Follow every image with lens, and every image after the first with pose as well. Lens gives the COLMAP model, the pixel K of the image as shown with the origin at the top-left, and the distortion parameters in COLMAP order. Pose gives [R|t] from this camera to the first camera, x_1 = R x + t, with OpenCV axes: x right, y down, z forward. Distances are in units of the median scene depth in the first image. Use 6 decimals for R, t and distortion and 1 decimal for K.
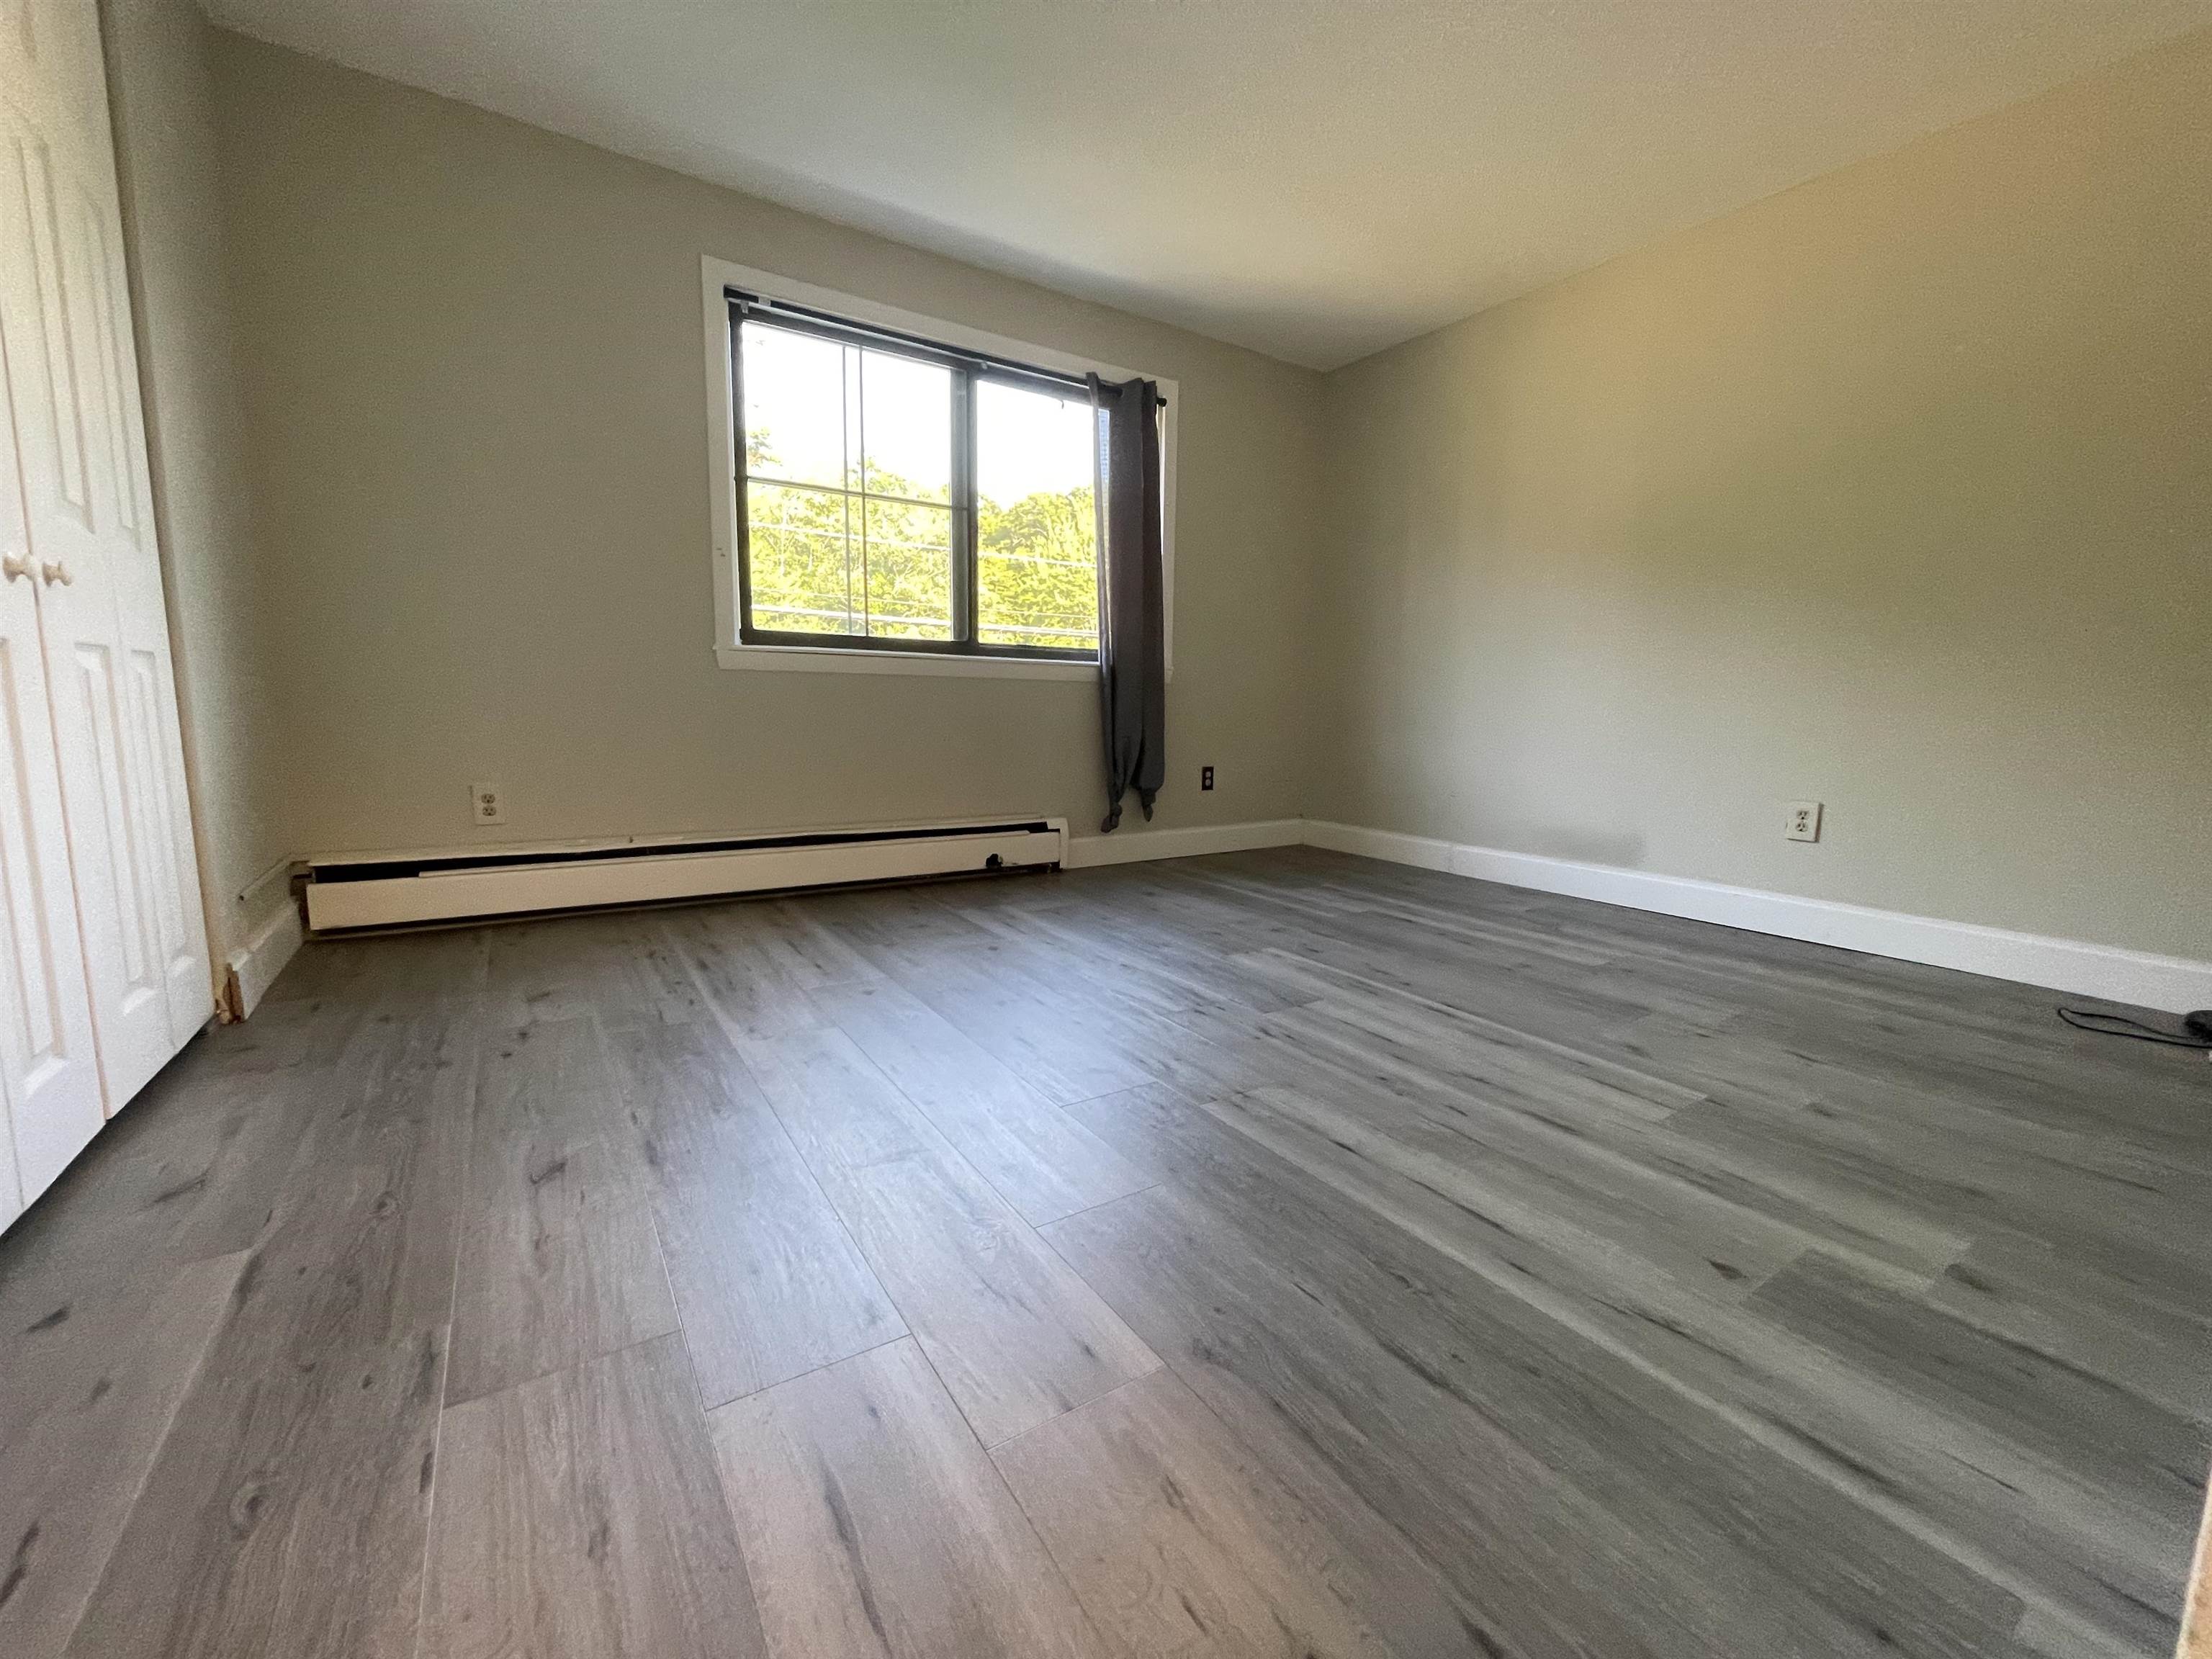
lens RADIAL K [[892.6, 0, 1111.6], [0, 892.6, 825.9], [0, 0, 1]] dist [0.003559, -0.001014]
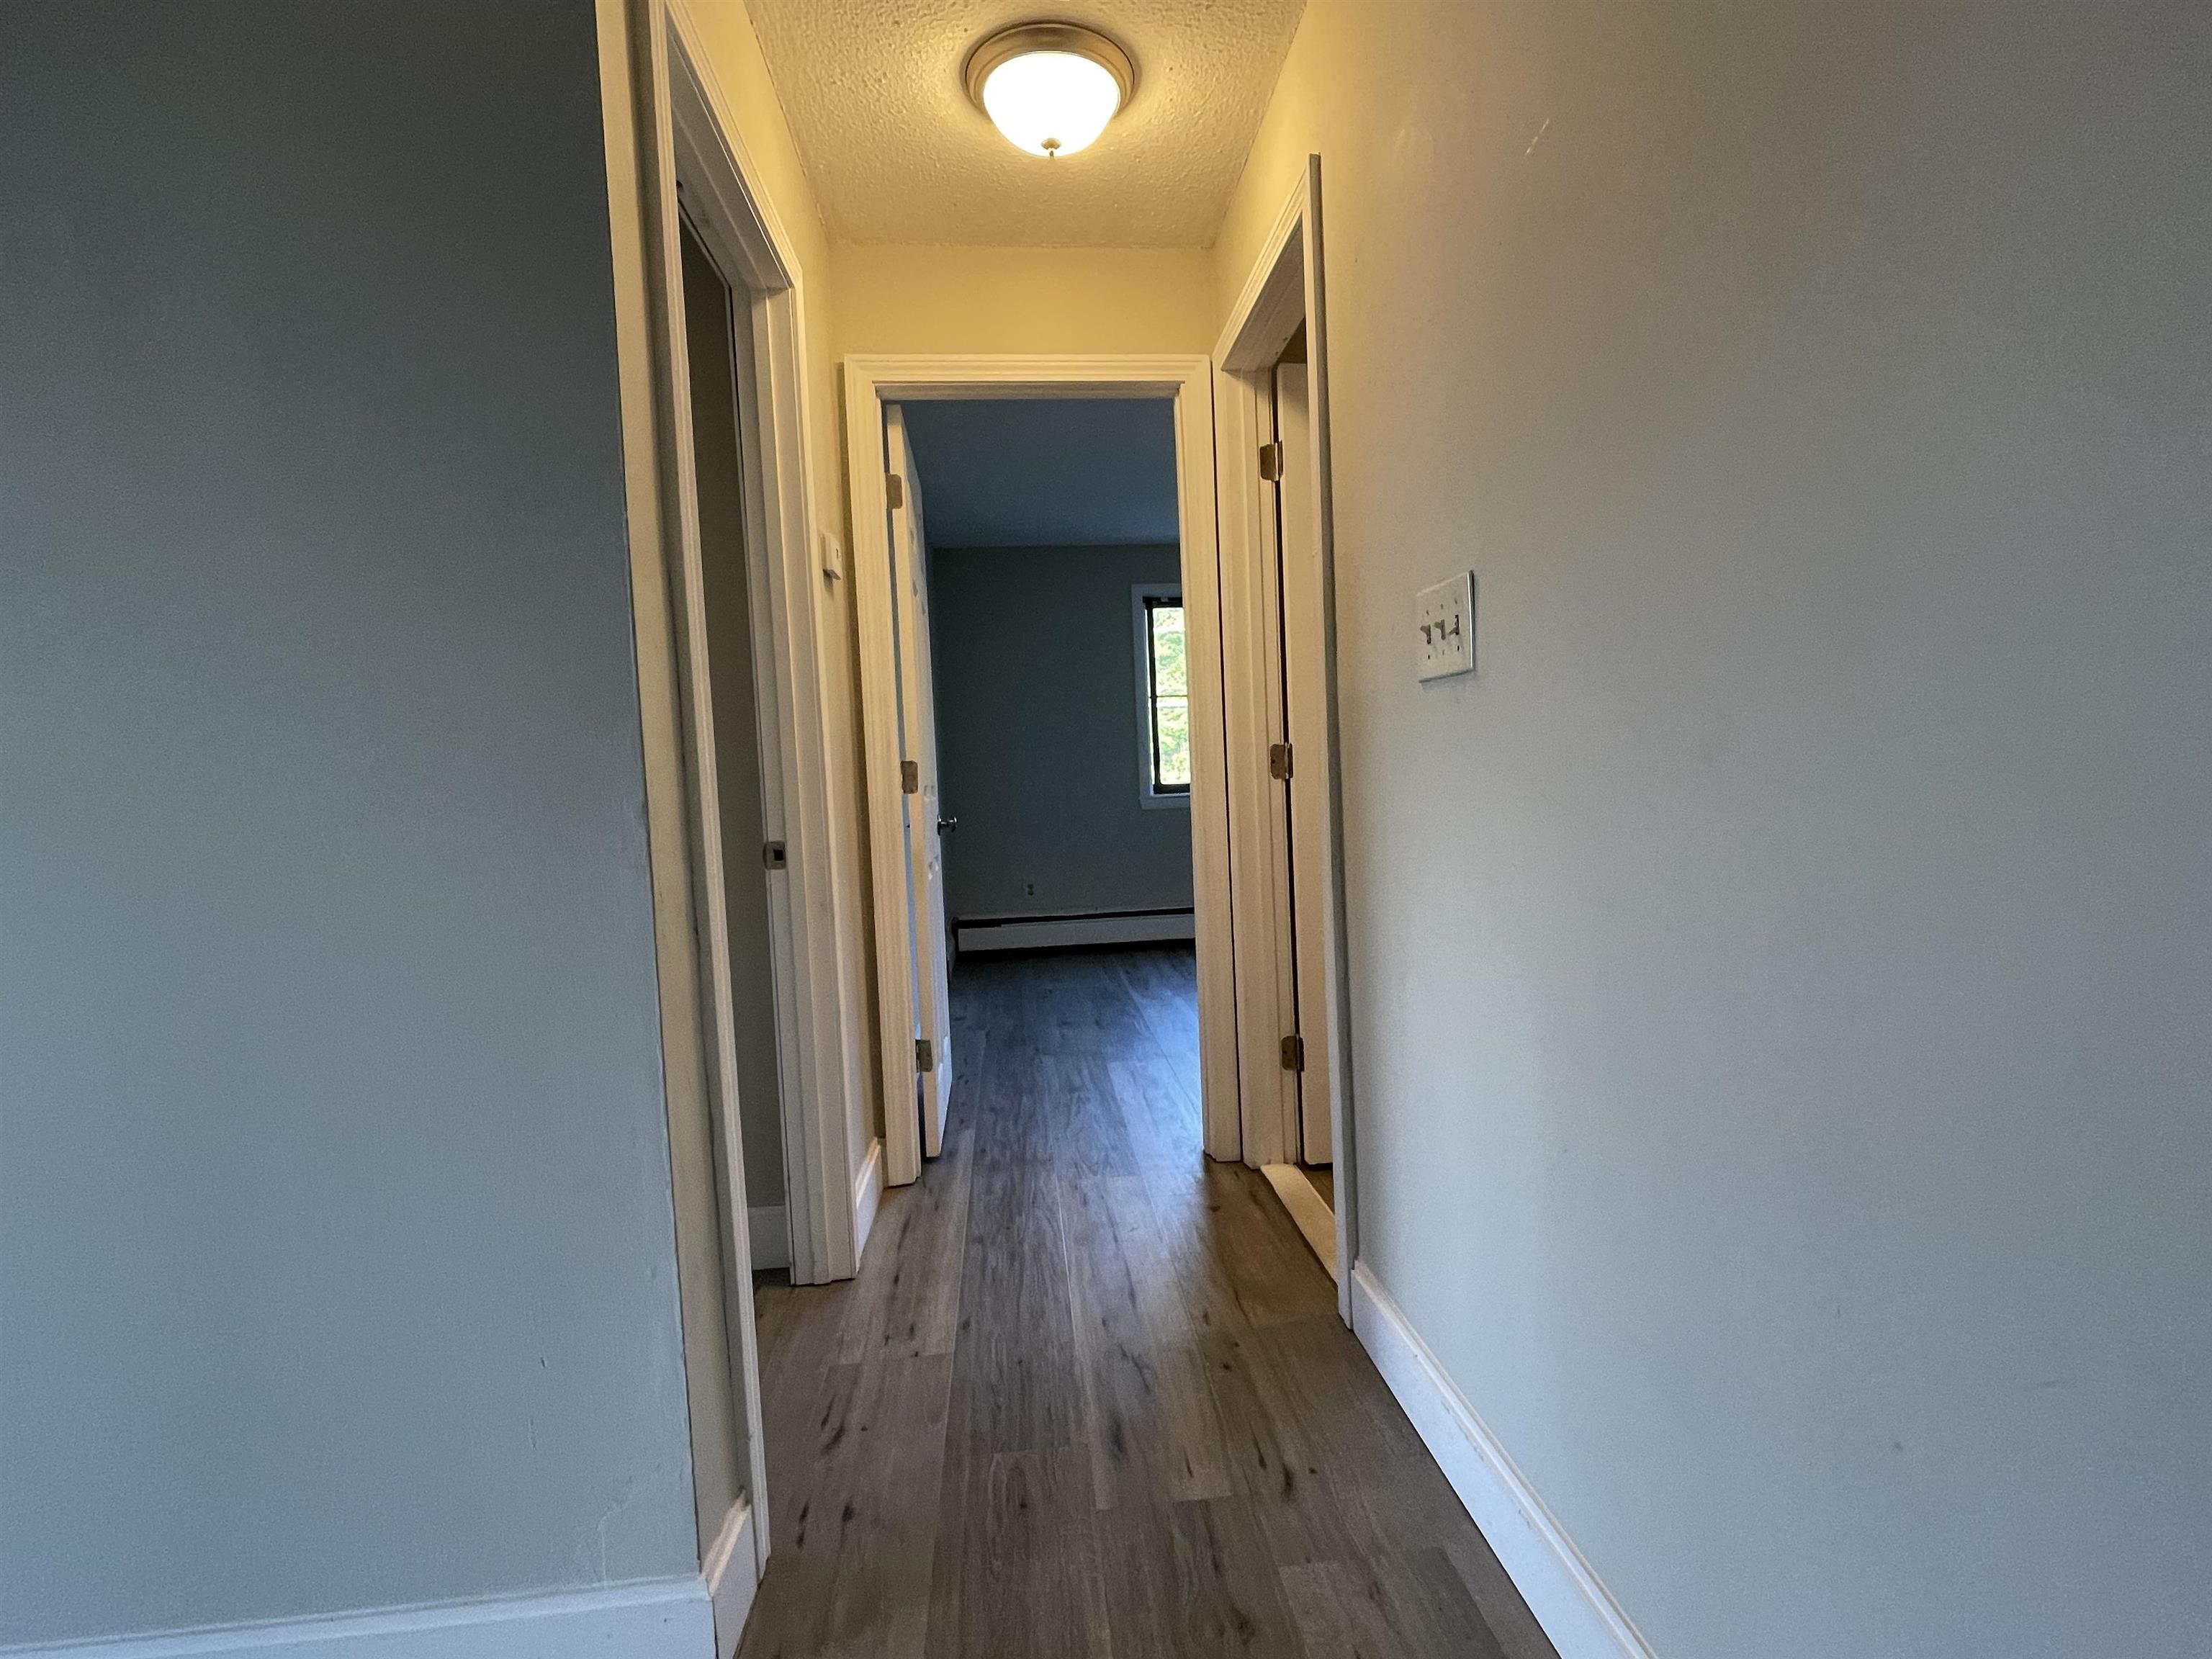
lens RADIAL K [[1039.4, 0, 1099.1], [0, 1039.4, 824.9], [0, 0, 1]] dist [0.005331, -0.000039]
pose [[0.875698, -0.038537, -0.481319, 0.518047], [-0.000966, 0.996668, -0.081556, 0.020307], [0.482858, 0.071884, 0.872743, -0.899814]]
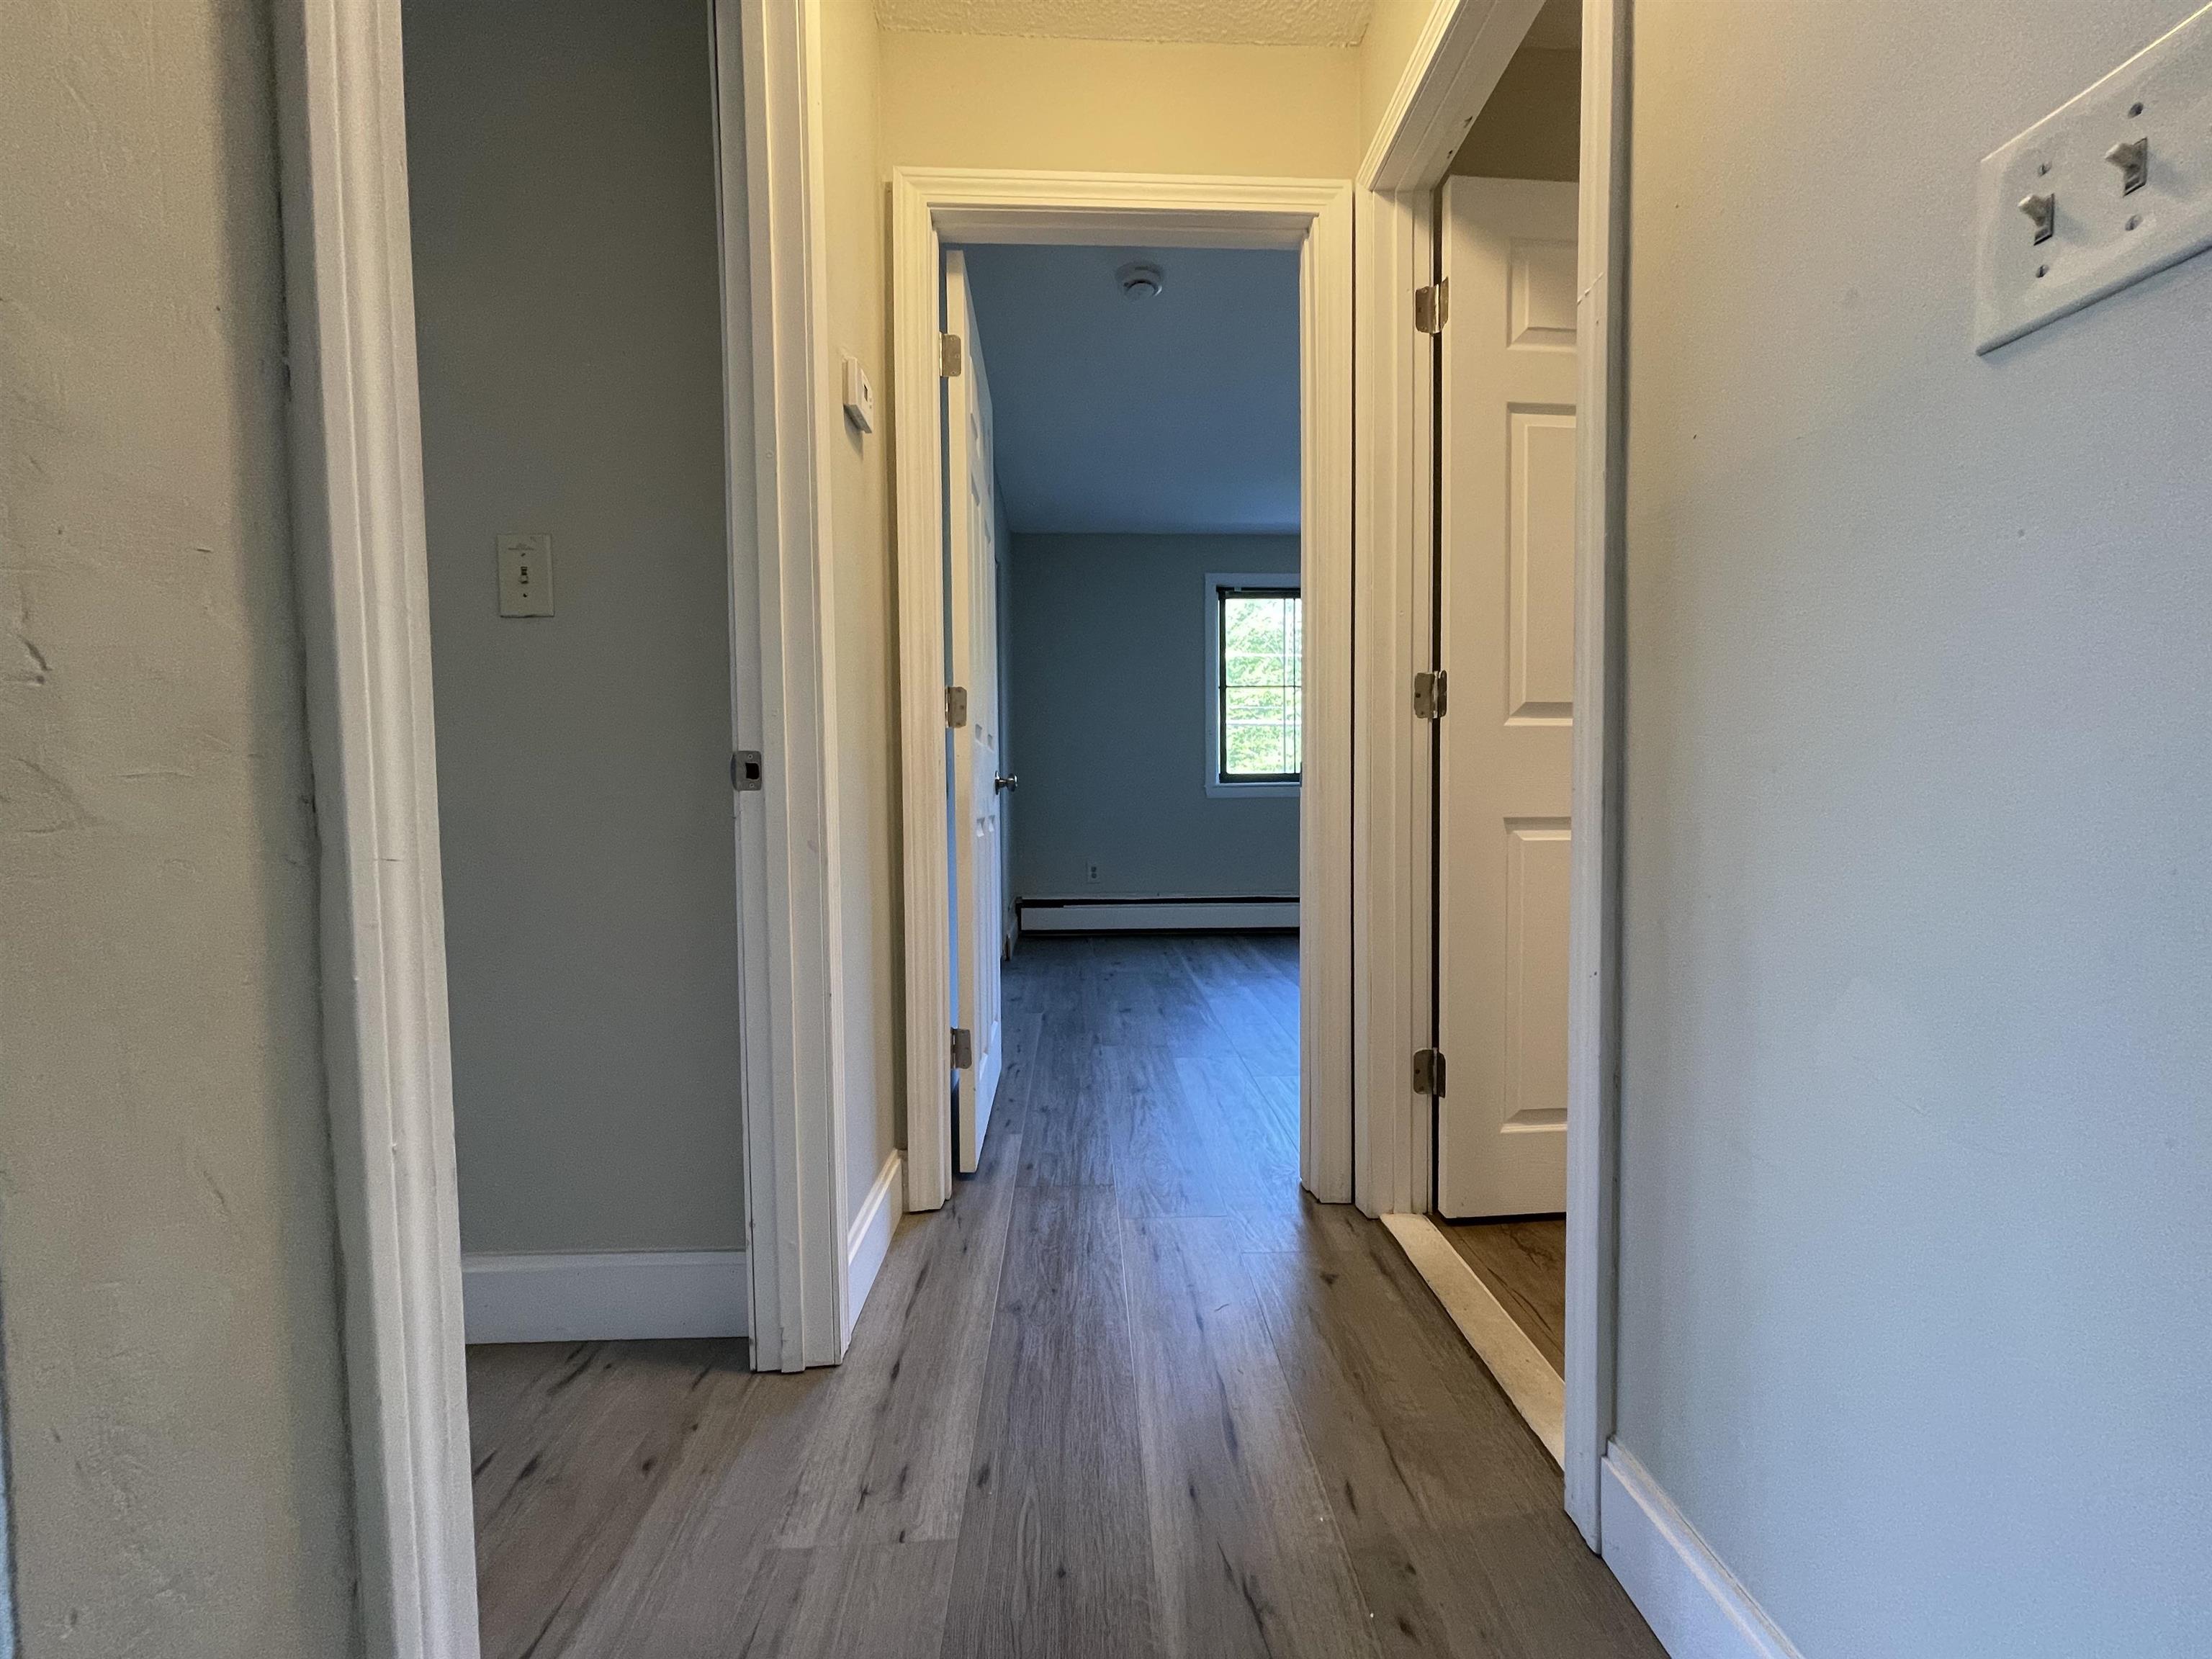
lens RADIAL K [[892.6, 0, 1106.5], [0, 892.6, 825.6], [0, 0, 1]] dist [0.003559, -0.001014]
pose [[0.850856, -0.008144, -0.525335, 0.347596], [-0.043412, 0.995371, -0.085744, 0.040798], [0.523602, 0.095761, 0.846564, -0.642899]]
